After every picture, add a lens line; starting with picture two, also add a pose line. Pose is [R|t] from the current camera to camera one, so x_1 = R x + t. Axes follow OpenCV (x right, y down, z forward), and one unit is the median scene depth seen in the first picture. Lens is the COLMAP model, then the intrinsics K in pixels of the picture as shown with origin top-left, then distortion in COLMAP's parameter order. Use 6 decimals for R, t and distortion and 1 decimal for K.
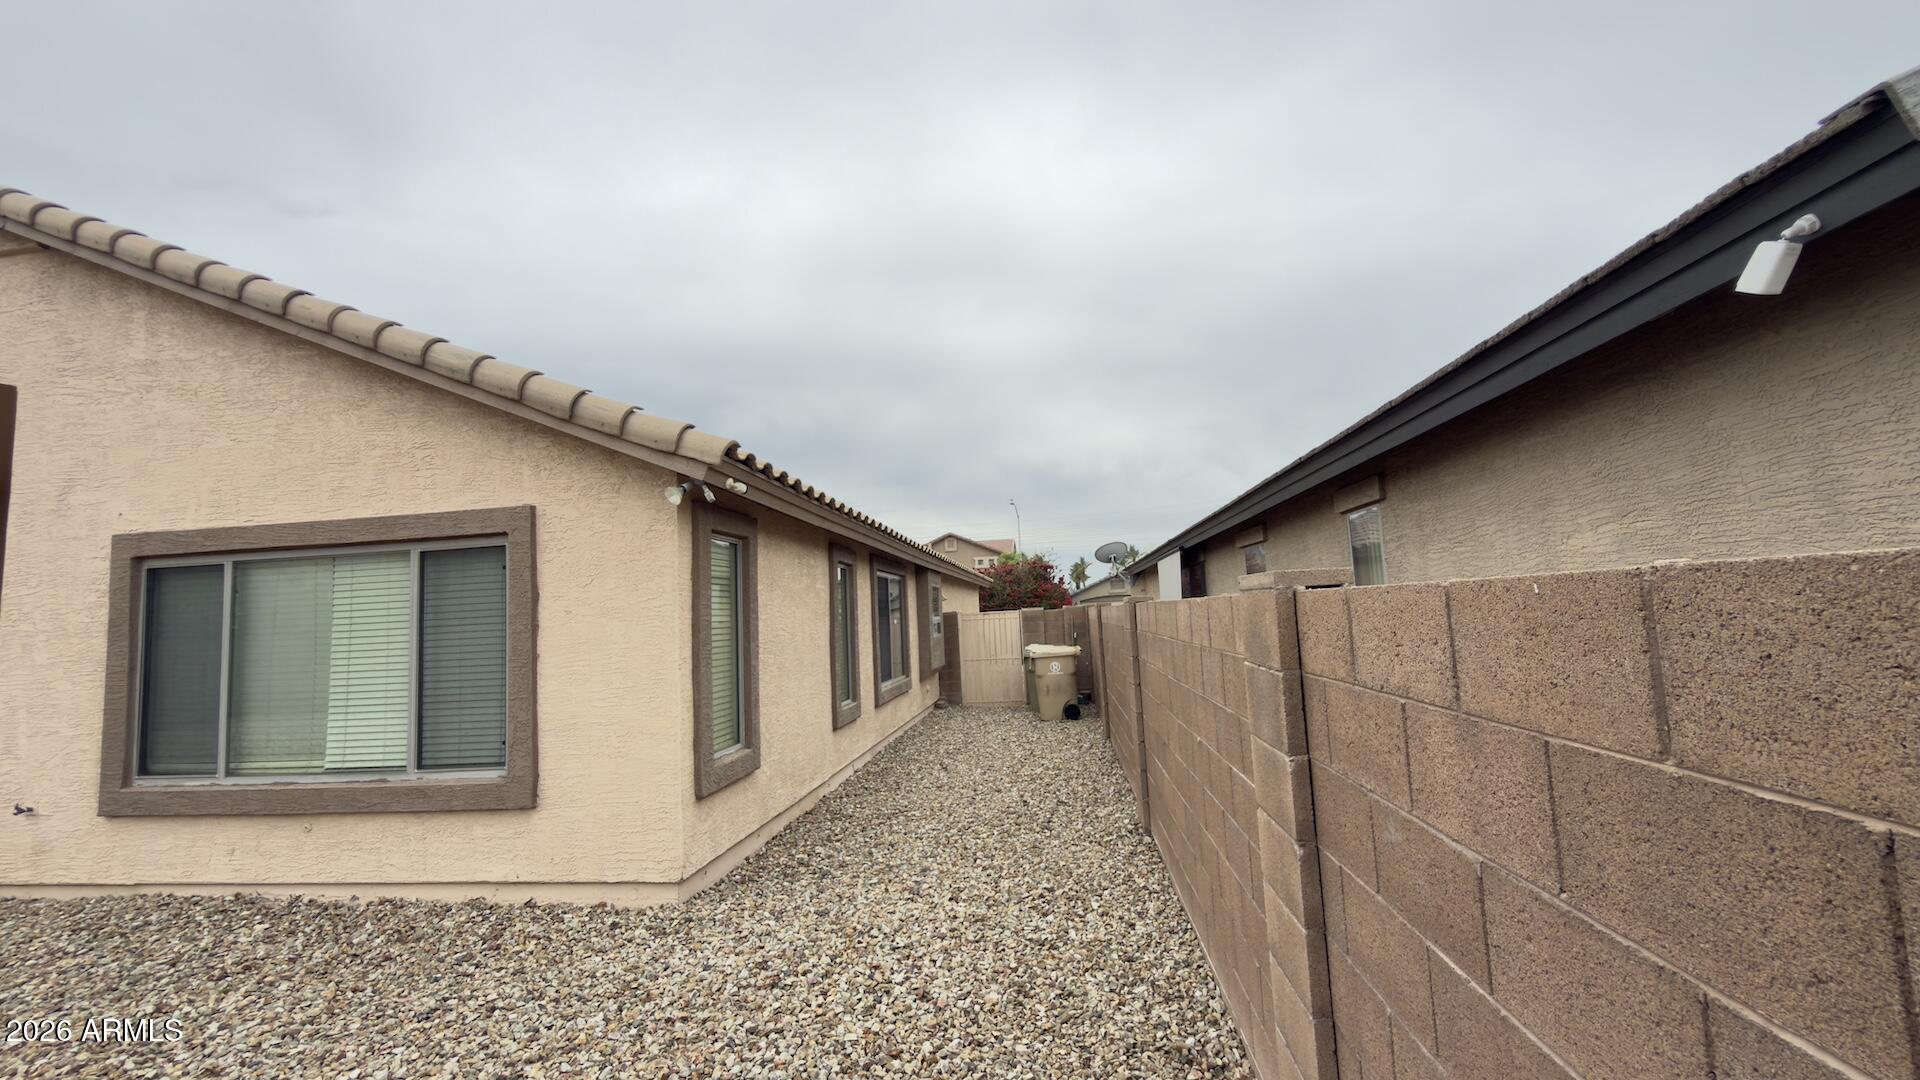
lens RADIAL K [[766.8, 0, 960.0], [0, 766.8, 546.4], [0, 0, 1]] dist [-0.000849, 0.000218]
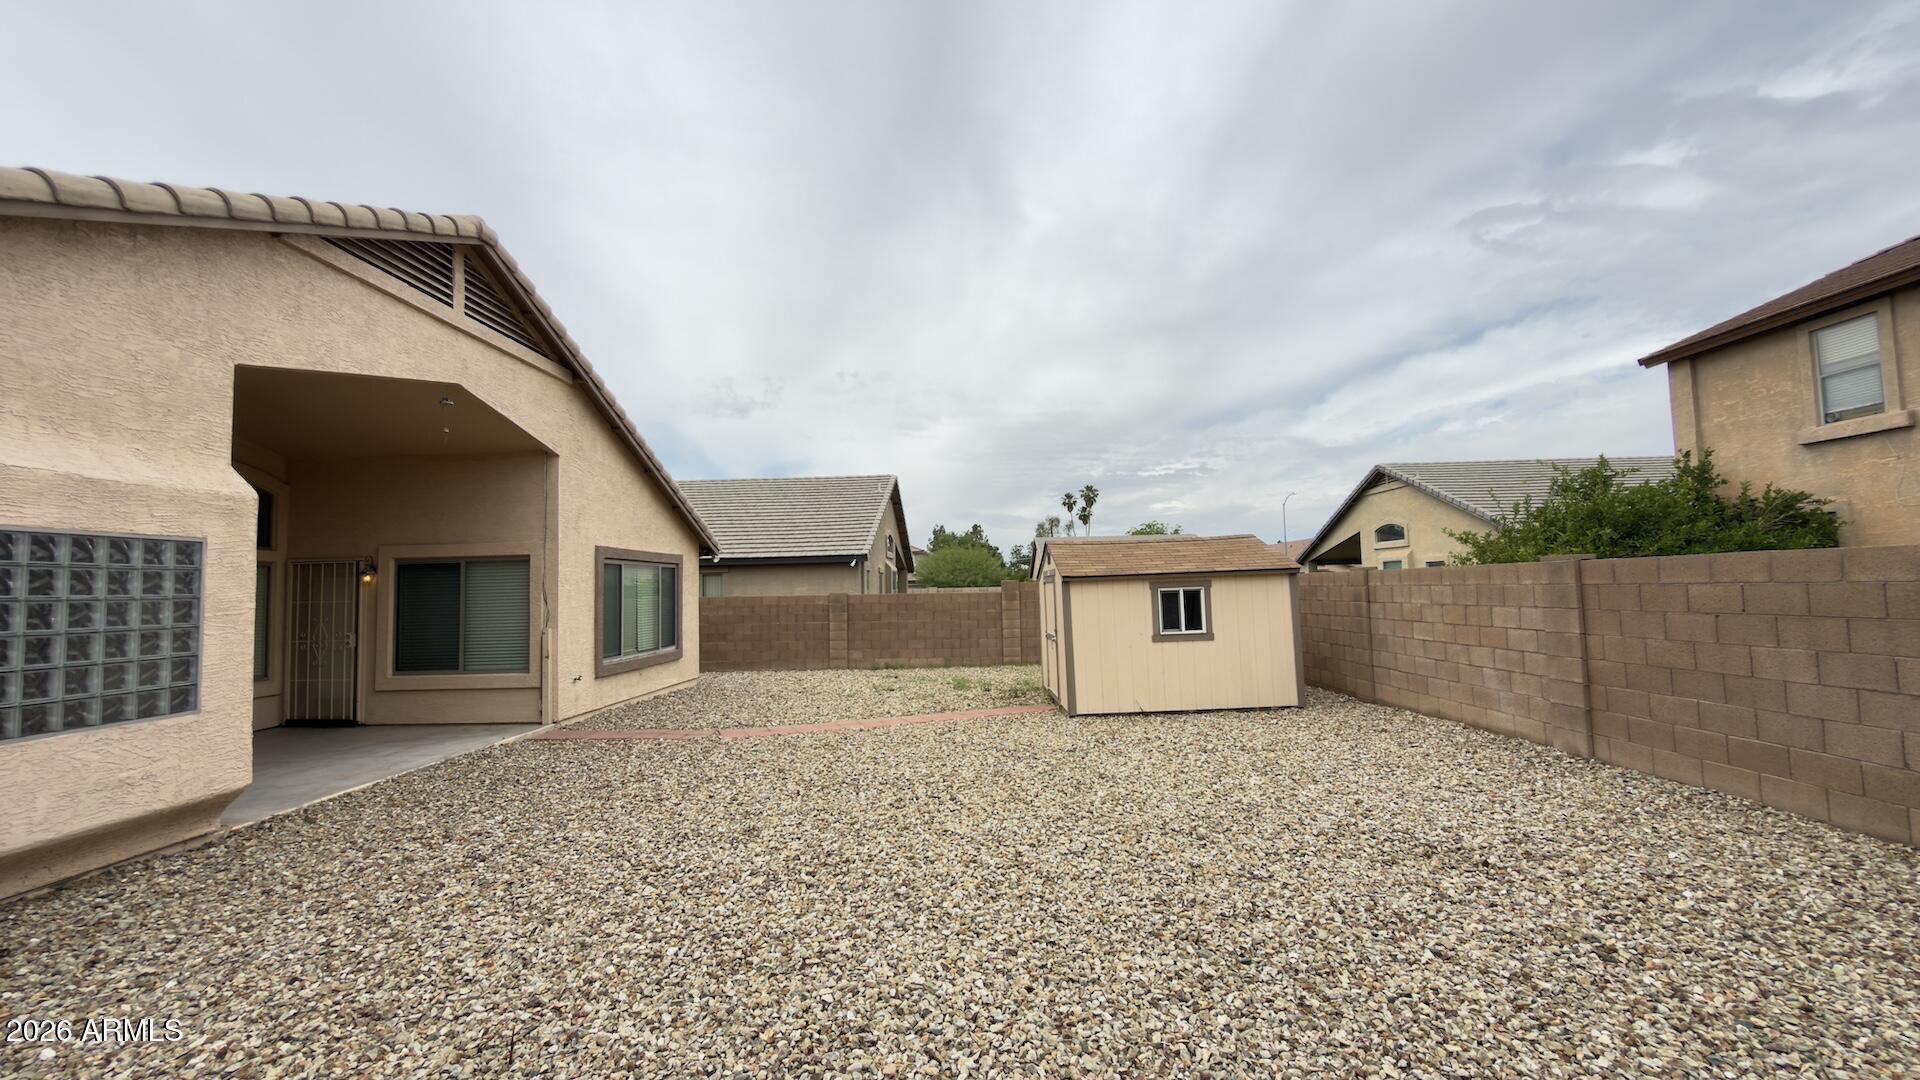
lens RADIAL K [[766.8, 0, 960.0], [0, 766.8, 546.4], [0, 0, 1]] dist [-0.000849, 0.000218]
pose [[-0.090850, 0.106646, 0.990138, -3.509734], [-0.068934, 0.991191, -0.113084, 0.166648], [-0.993476, -0.078528, -0.082698, 0.207509]]
